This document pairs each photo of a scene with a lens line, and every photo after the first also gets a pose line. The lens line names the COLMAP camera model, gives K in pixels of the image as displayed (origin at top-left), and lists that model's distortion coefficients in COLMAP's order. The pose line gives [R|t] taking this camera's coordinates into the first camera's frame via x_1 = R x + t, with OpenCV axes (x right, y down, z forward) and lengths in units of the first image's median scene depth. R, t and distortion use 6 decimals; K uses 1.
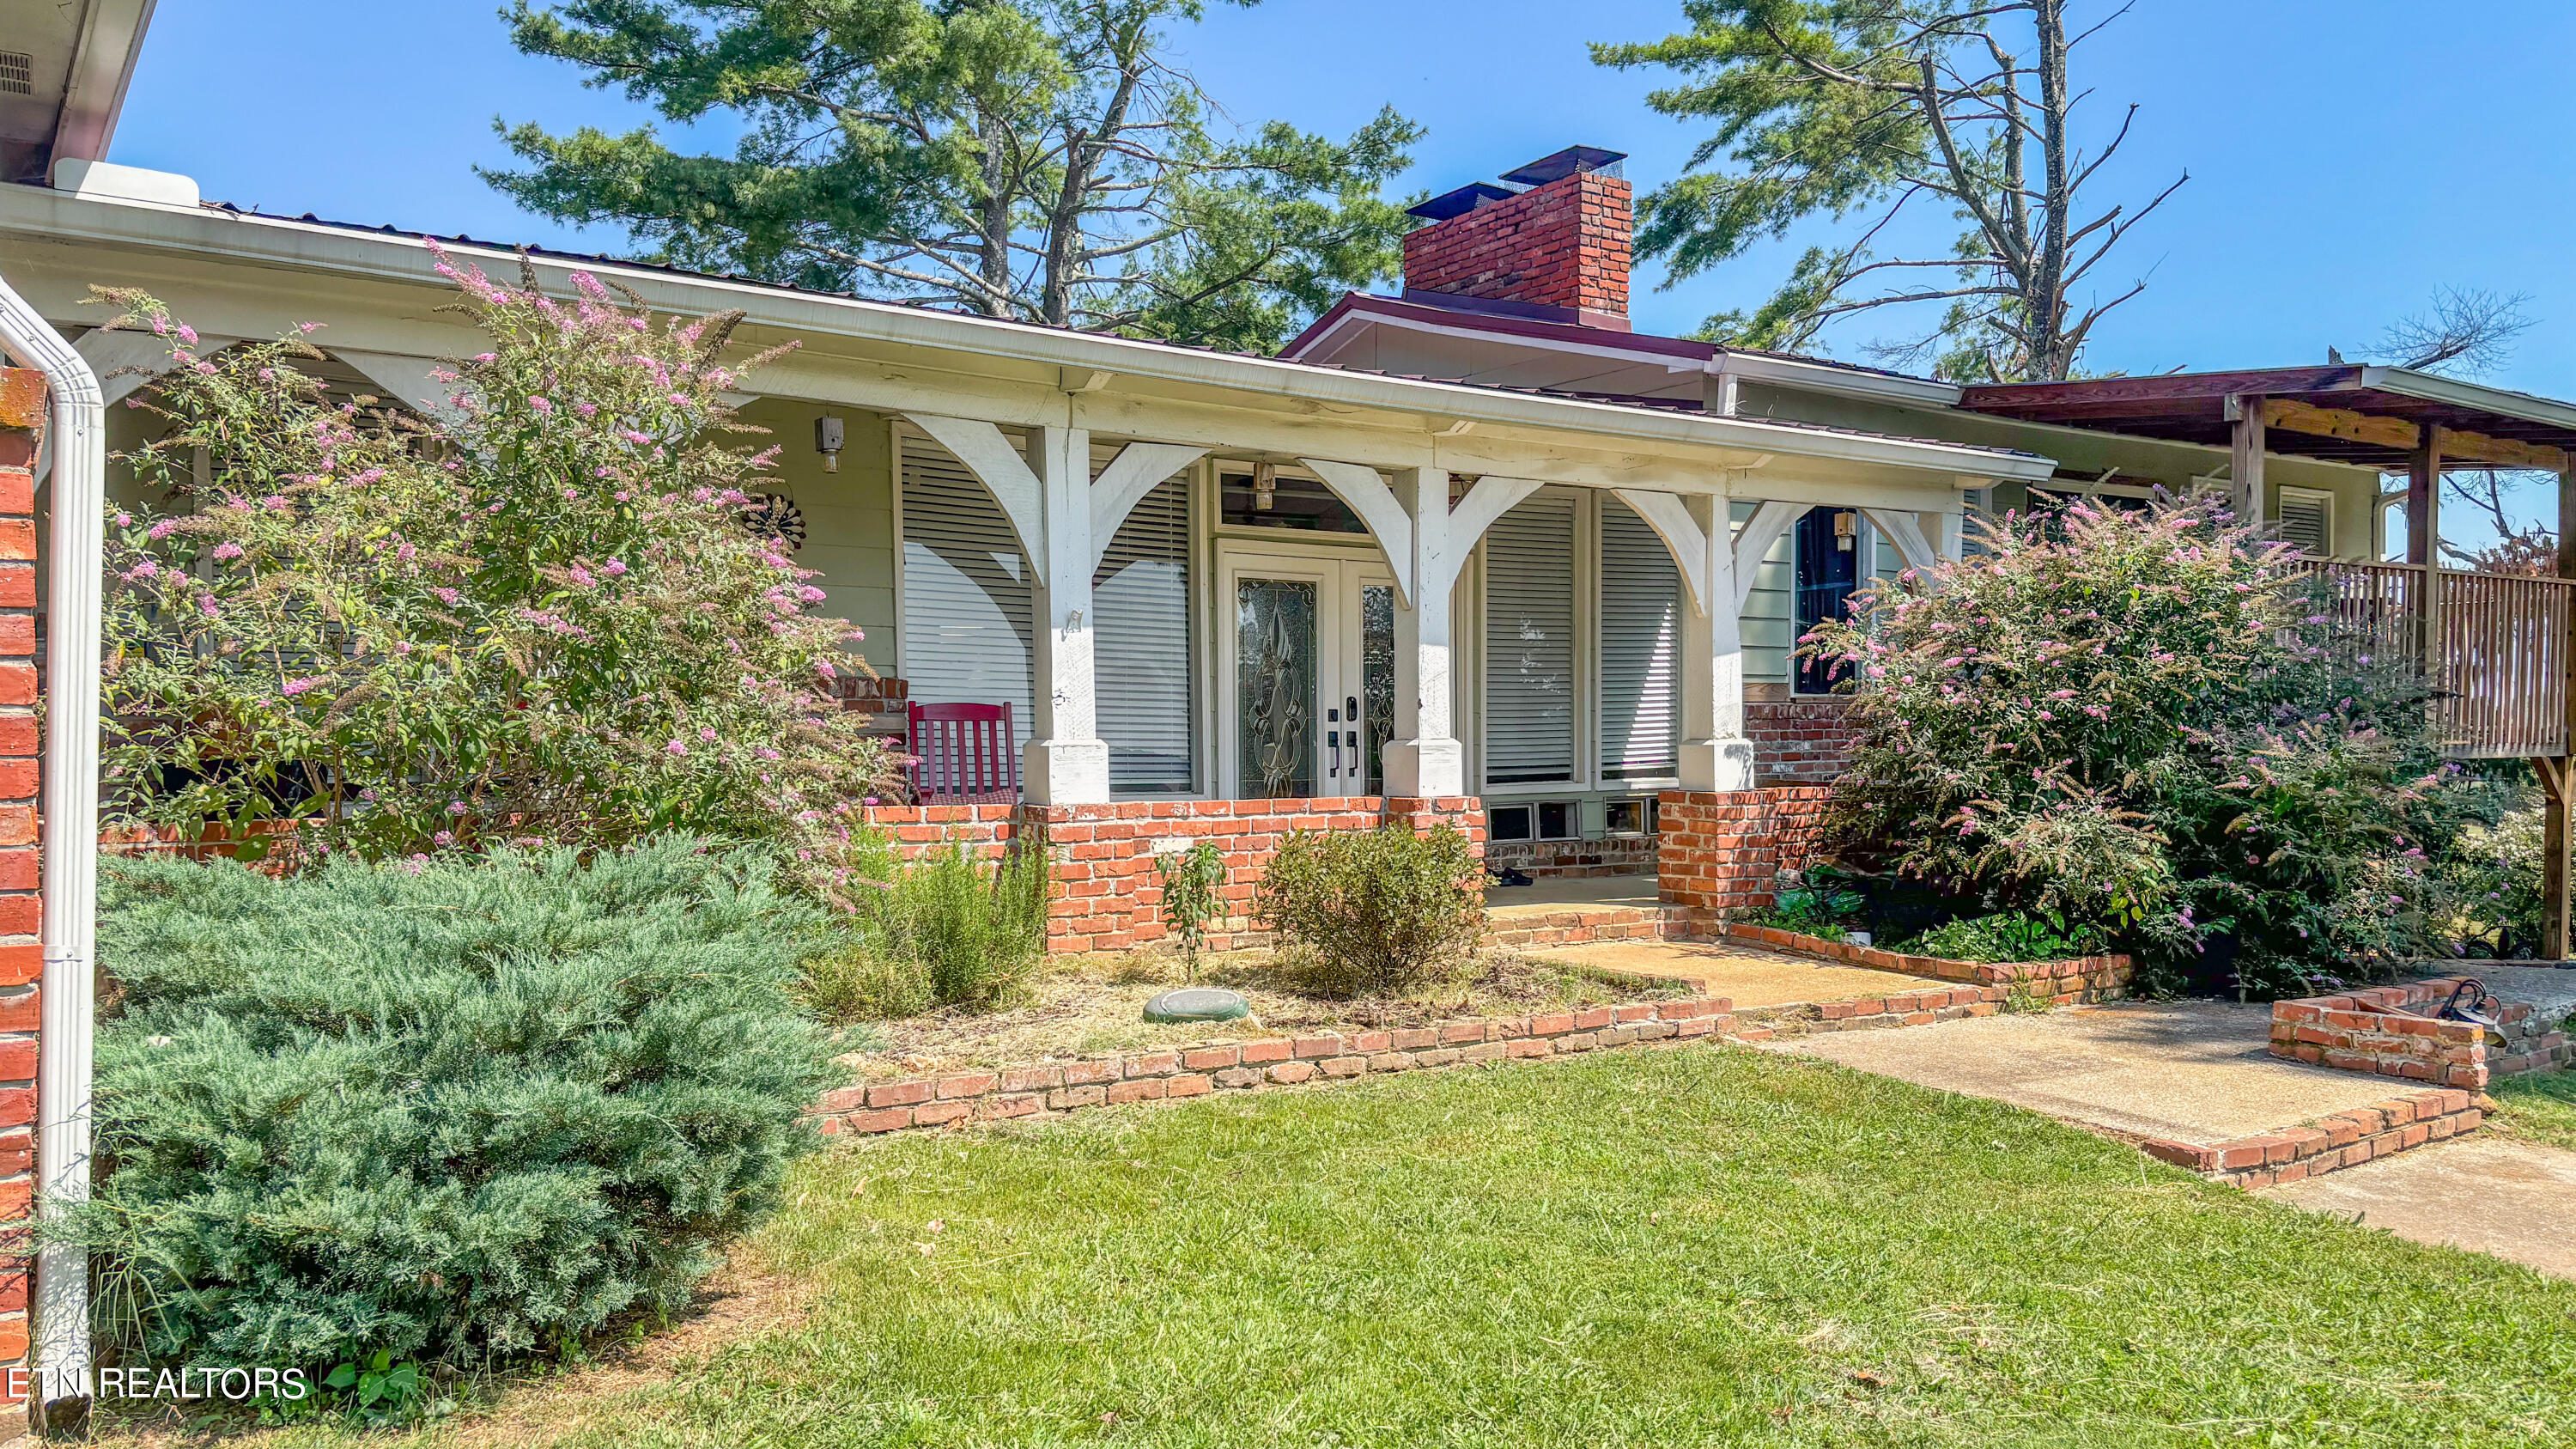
lens RADIAL K [[1904.8, 0, 1296.0], [0, 1904.8, 805.2], [0, 0, 1]] dist [0.006061, 0.002159]
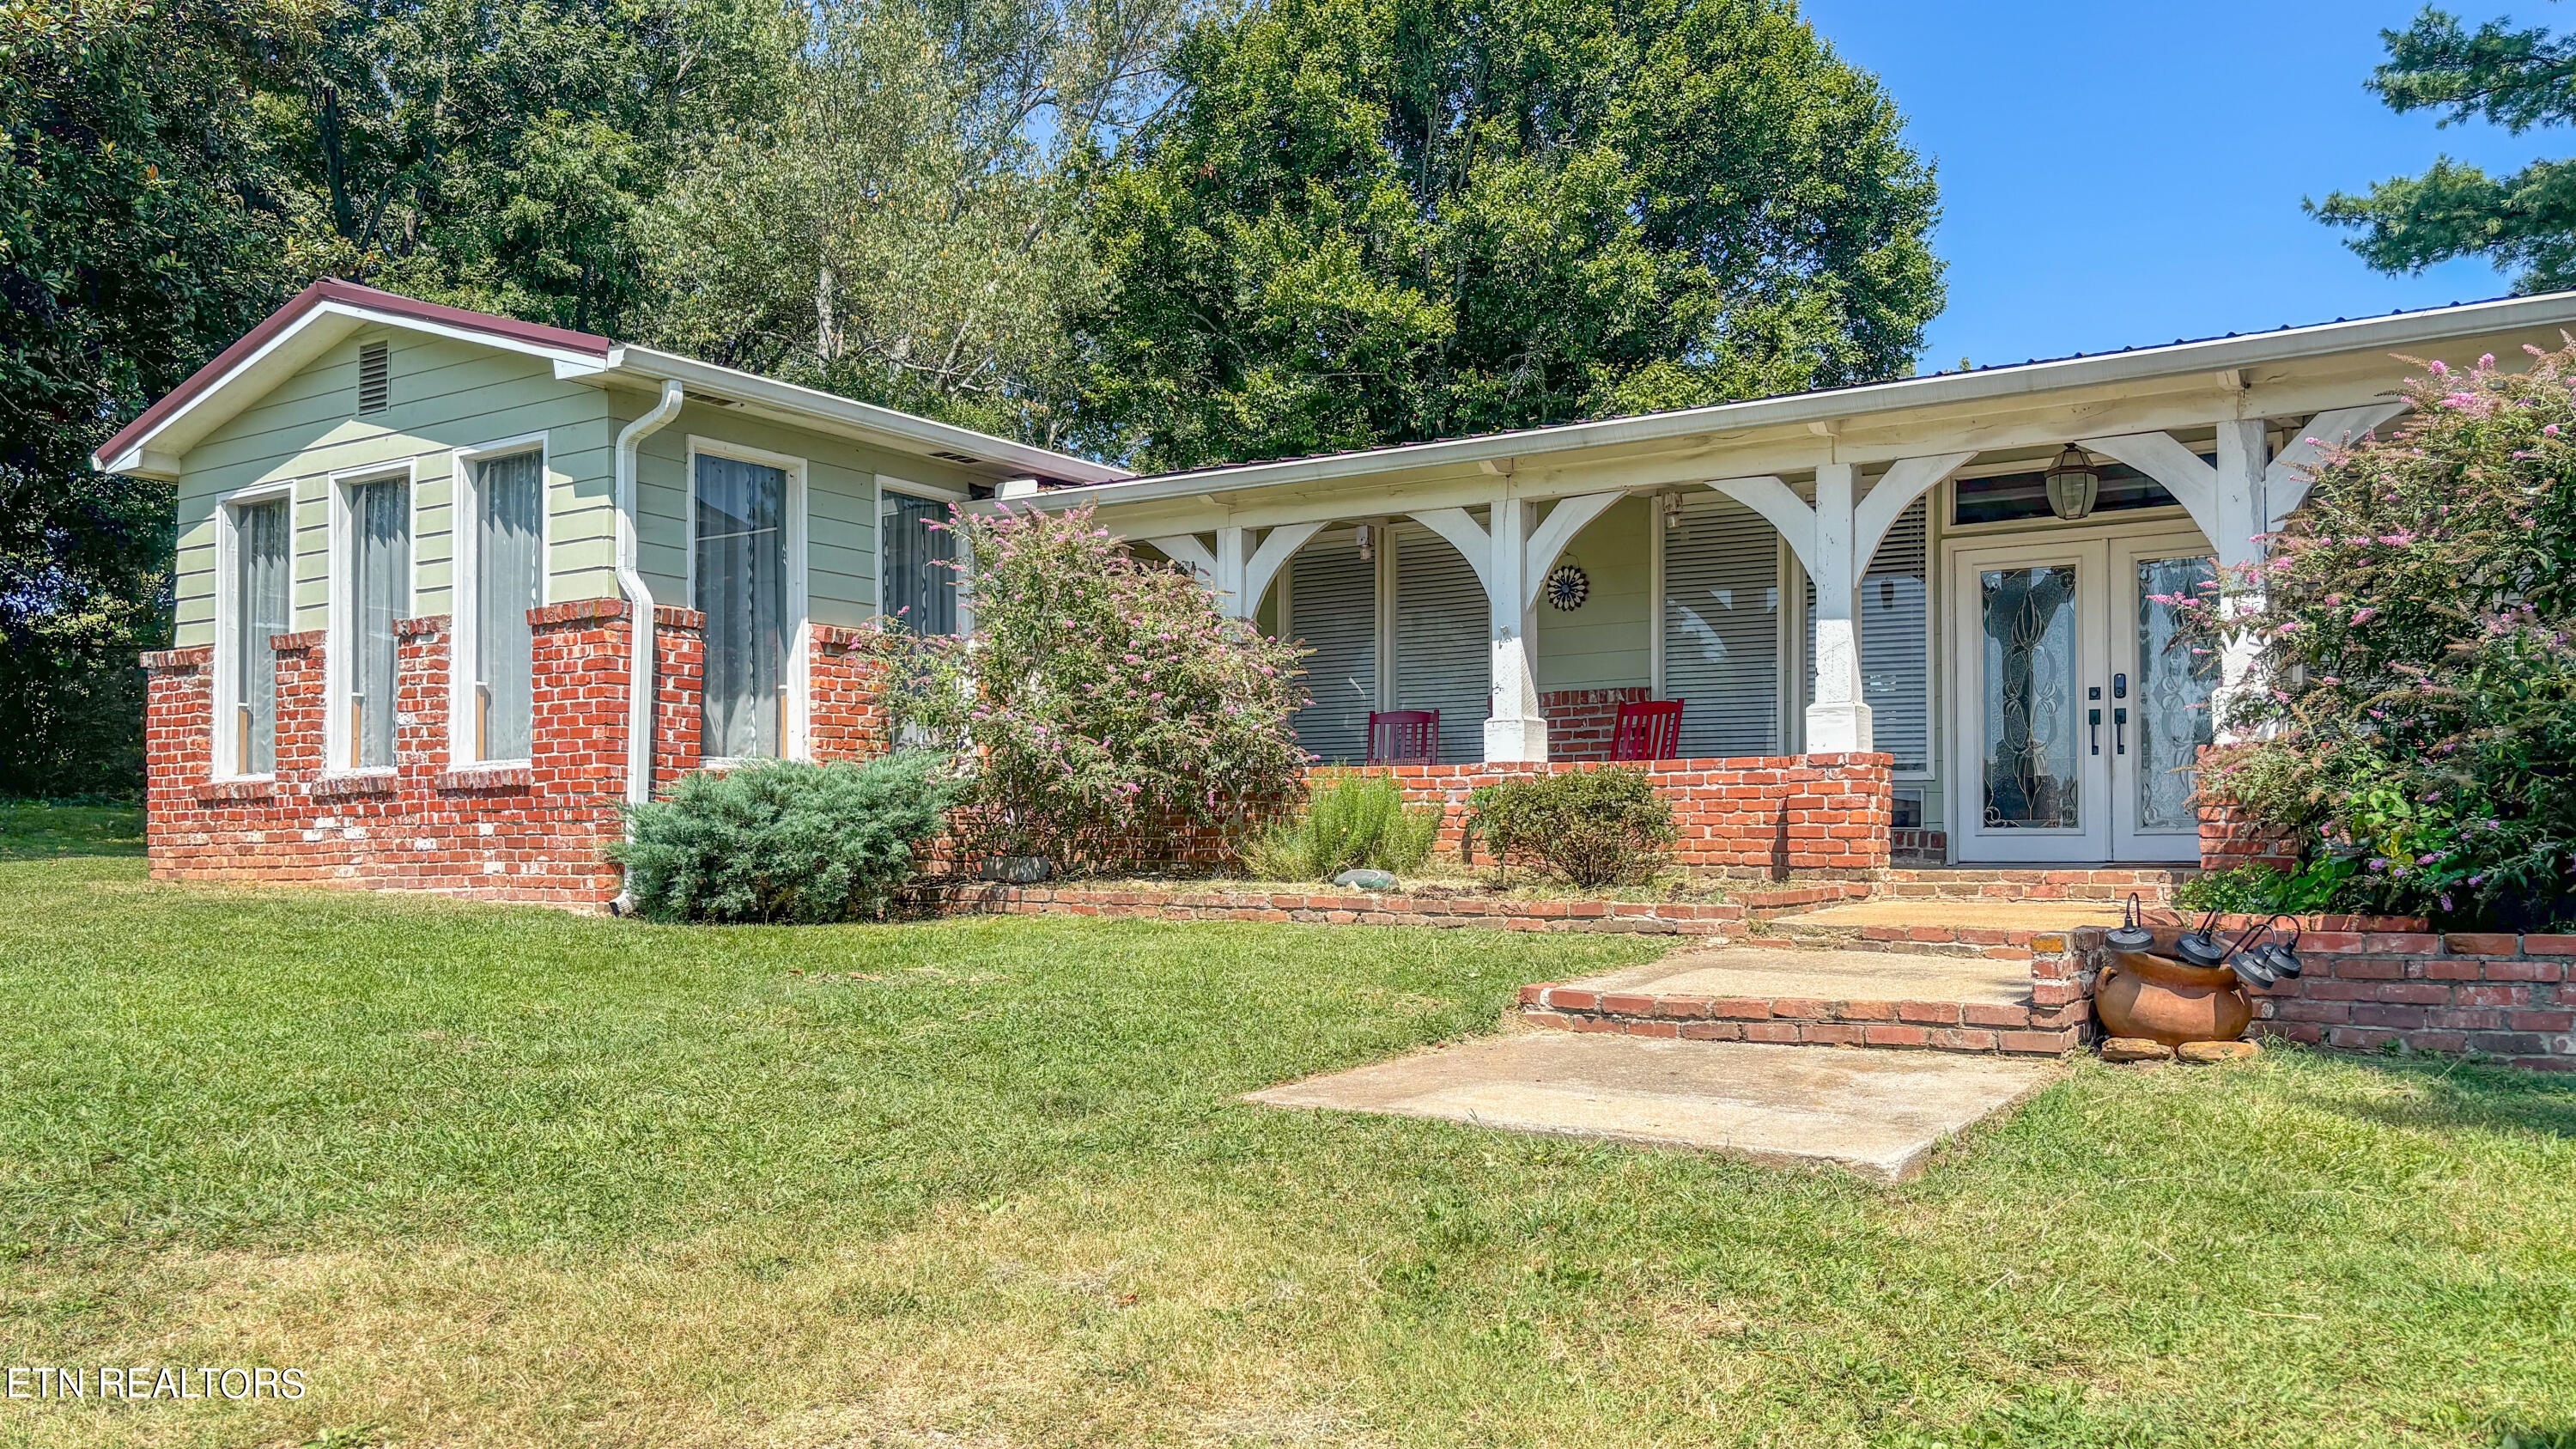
lens RADIAL K [[2000.3, 0, 1288.0], [0, 2000.3, 724.5], [0, 0, 1]] dist [0.005021, 0.000219]
pose [[0.368738, -0.059284, -0.927641, 0.848239], [-0.029901, 0.996691, -0.075583, 0.062481], [0.929052, 0.055608, 0.365745, 0.212496]]
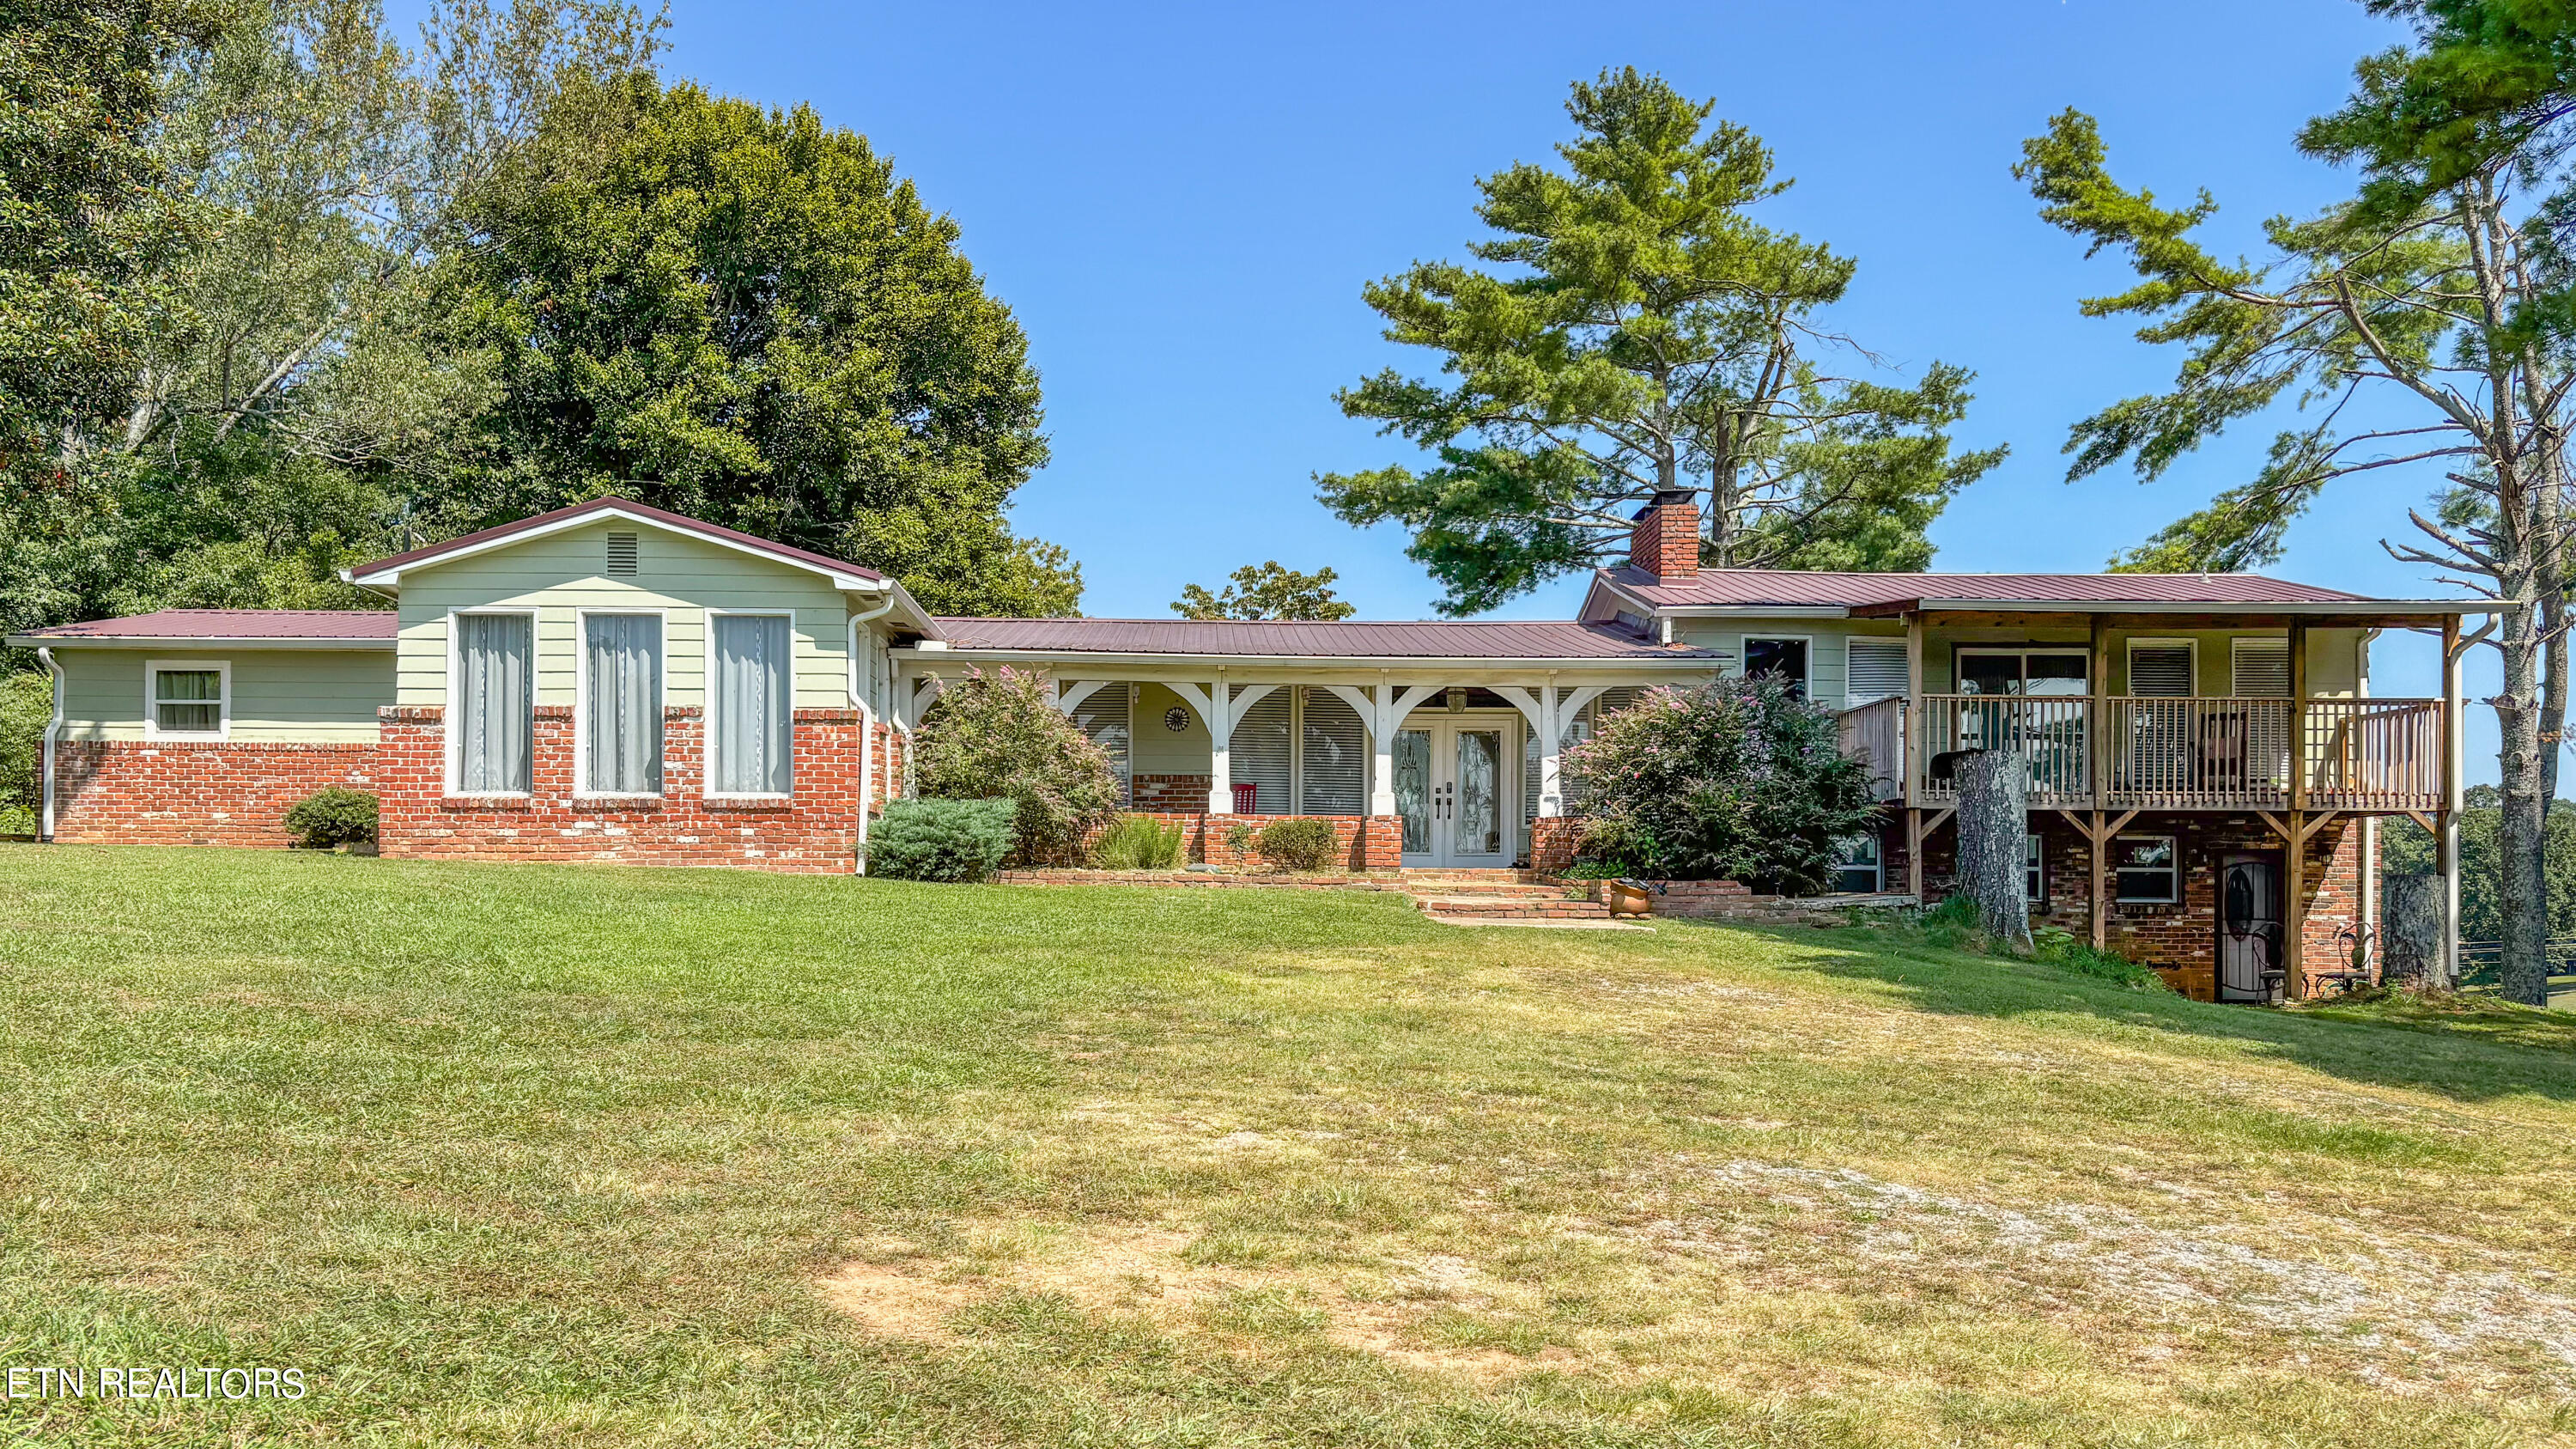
lens RADIAL K [[2000.3, 0, 1288.0], [0, 2000.3, 724.5], [0, 0, 1]] dist [0.005021, 0.000219]
pose [[0.840650, -0.037854, -0.540254, 1.127413], [-0.027963, 0.993190, -0.113101, 0.144461], [0.540856, 0.110186, 0.833867, -1.034097]]
